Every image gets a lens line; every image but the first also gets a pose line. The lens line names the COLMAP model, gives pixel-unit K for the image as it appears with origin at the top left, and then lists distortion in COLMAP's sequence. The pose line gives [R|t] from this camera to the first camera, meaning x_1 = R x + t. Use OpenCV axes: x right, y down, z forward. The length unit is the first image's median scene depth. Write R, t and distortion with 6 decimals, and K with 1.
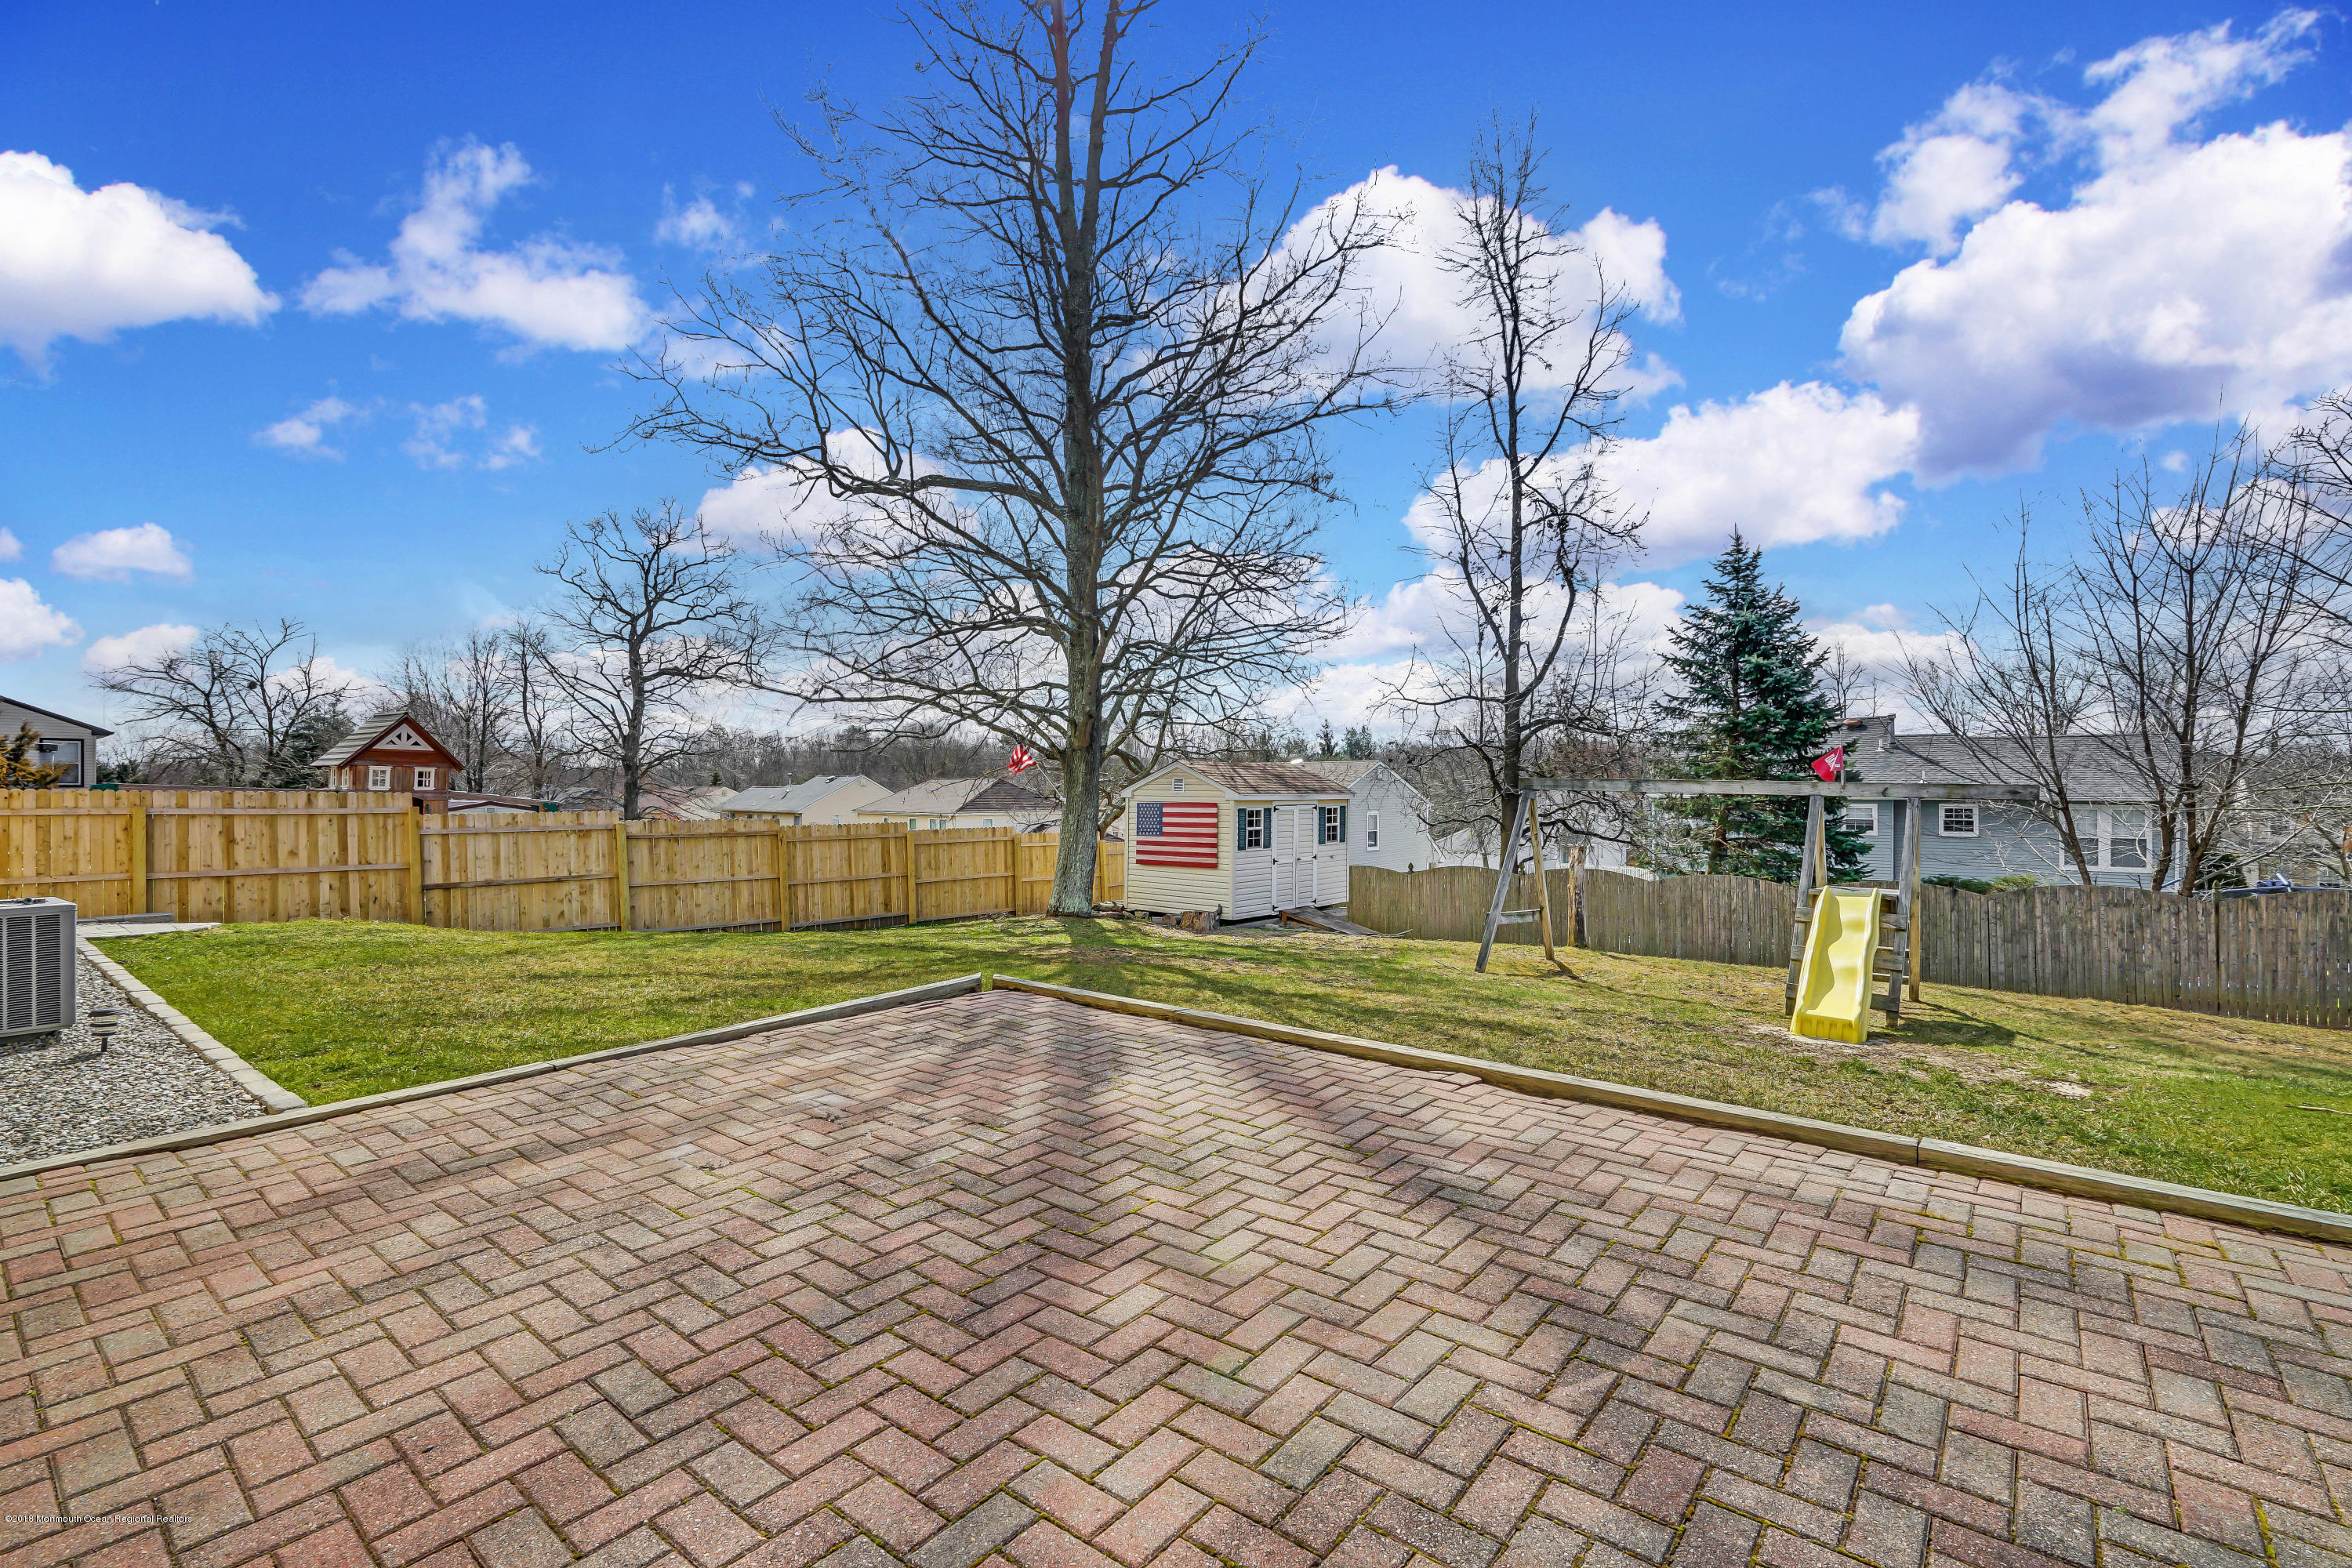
lens RADIAL K [[1051.8, 0, 1169.9], [0, 1051.8, 779.6], [0, 0, 1]] dist [-0.006342, 0.002146]
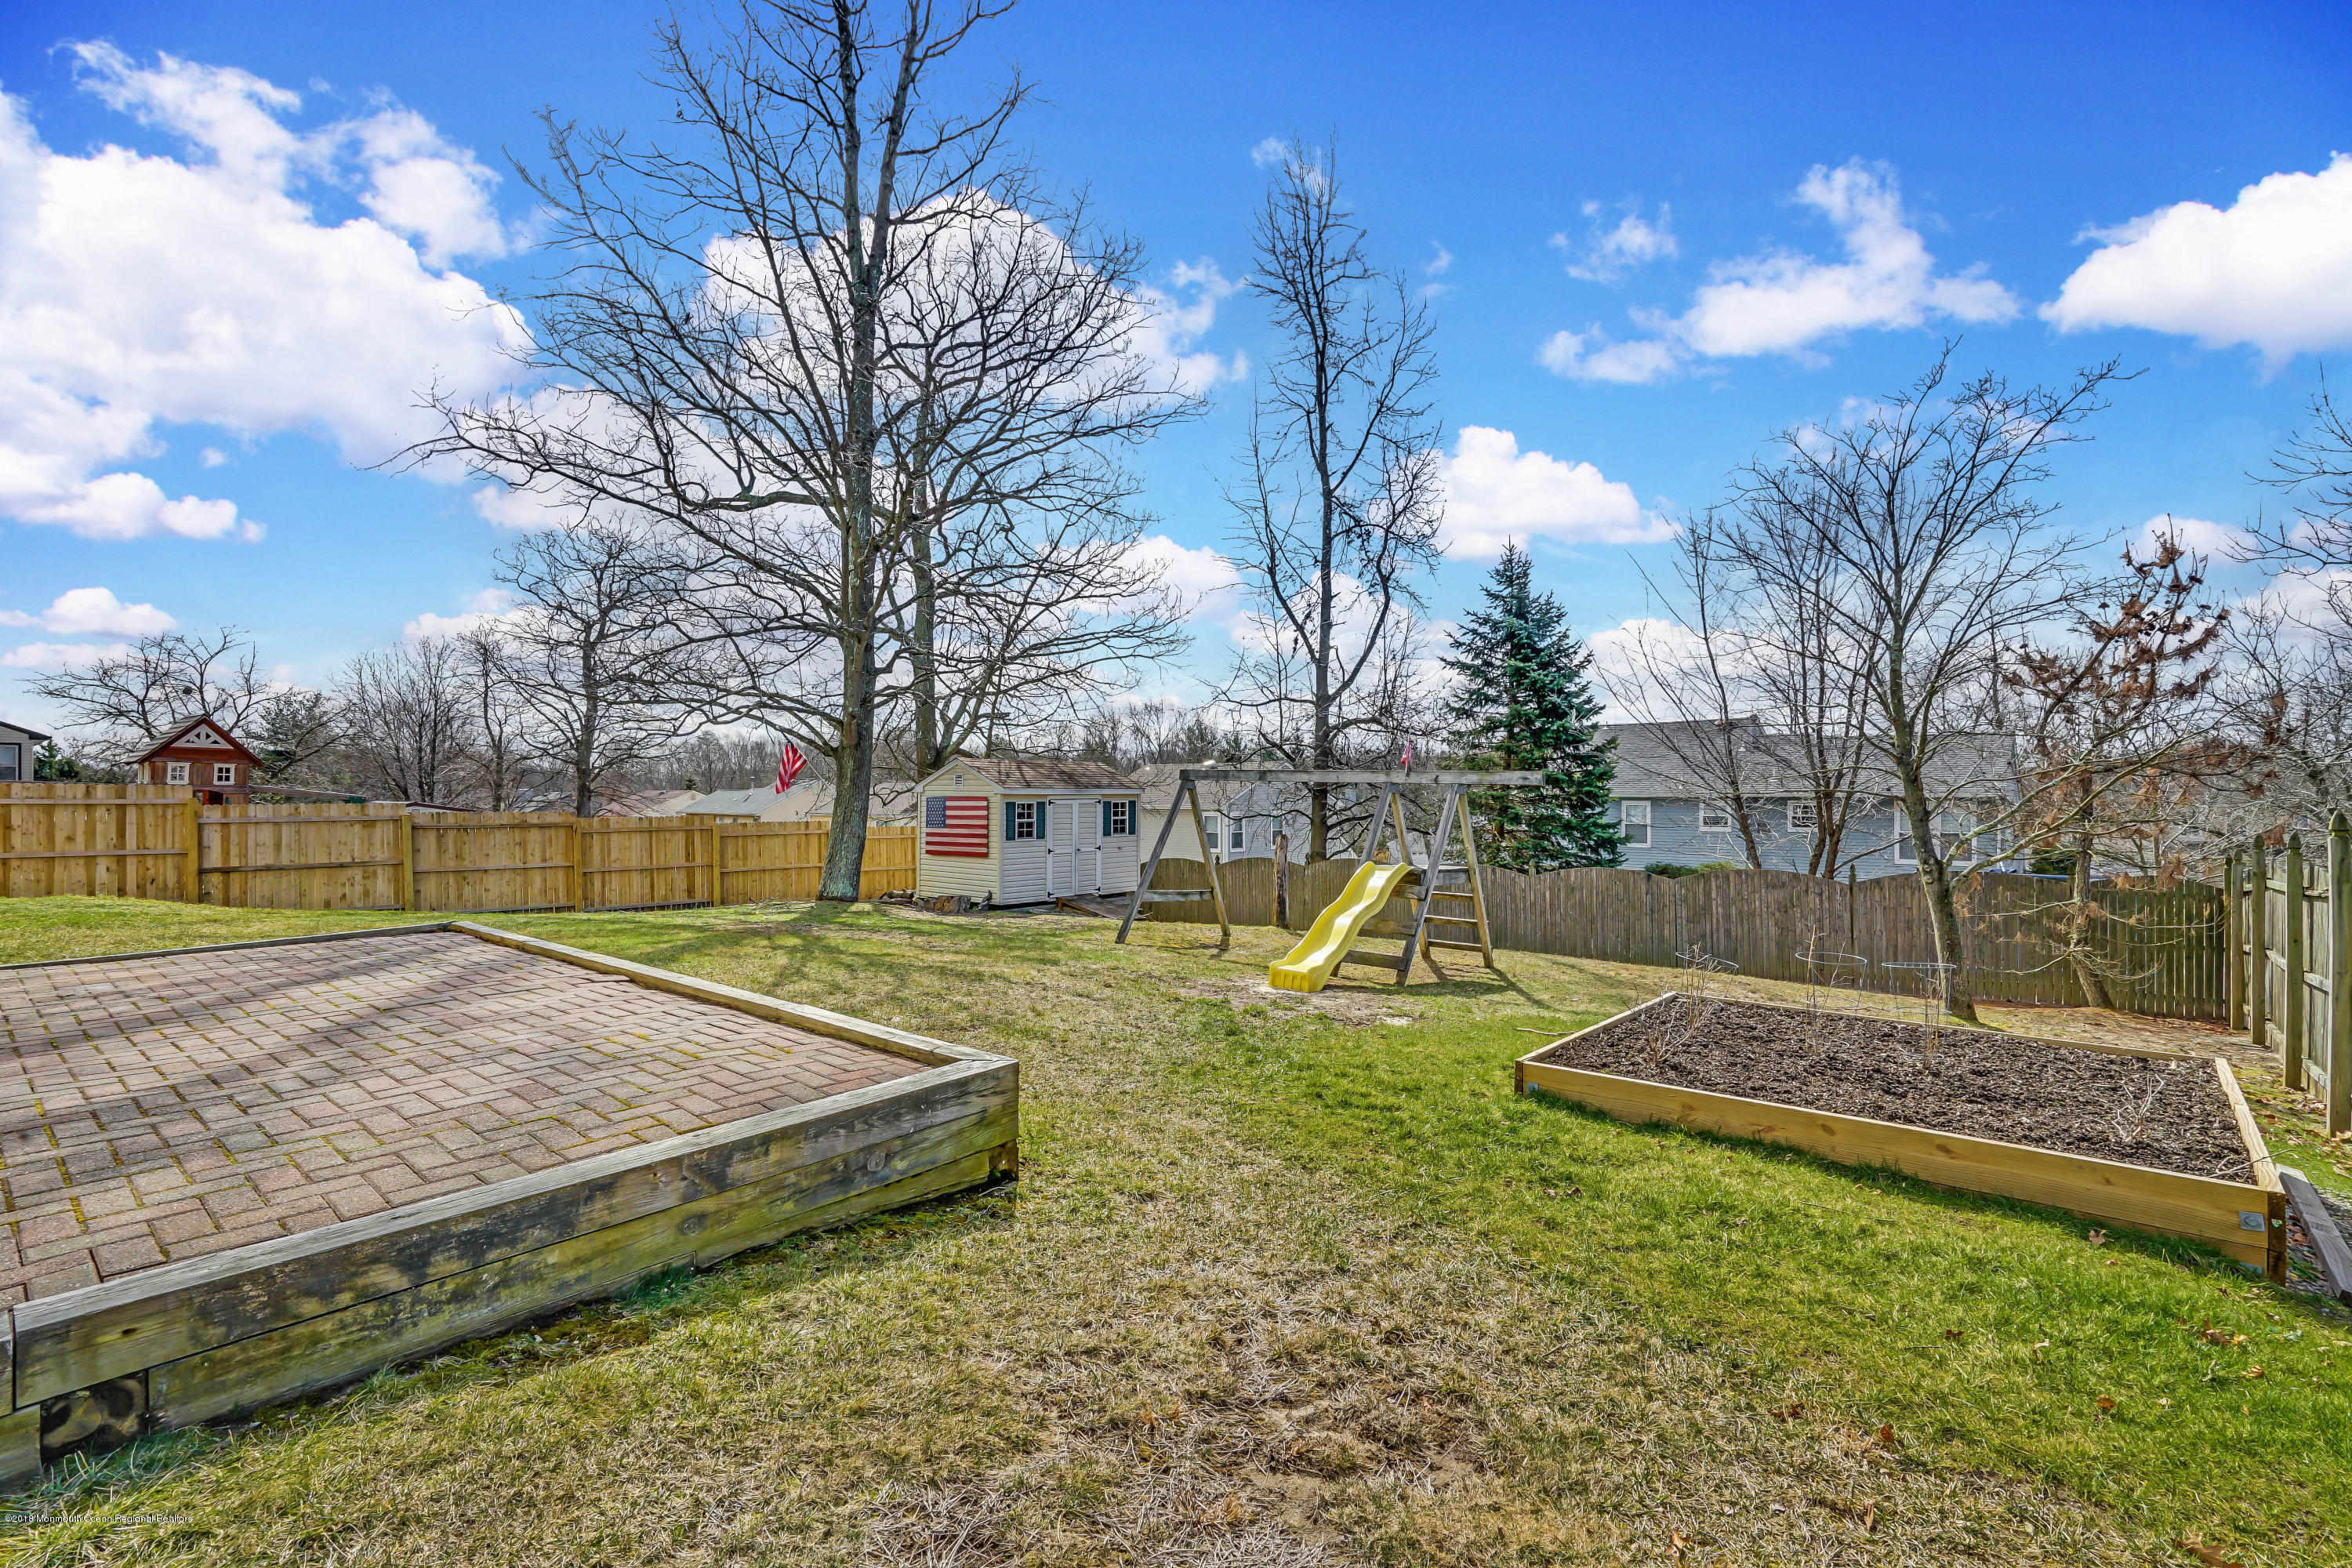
lens RADIAL K [[1051.8, 0, 1180.5], [0, 1051.8, 792.2], [0, 0, 1]] dist [-0.006342, 0.002146]
pose [[0.999988, -0.001807, -0.004622, 0.219450], [0.001838, 0.999975, 0.006887, 0.009208], [0.004610, -0.006895, 0.999966, -0.069816]]
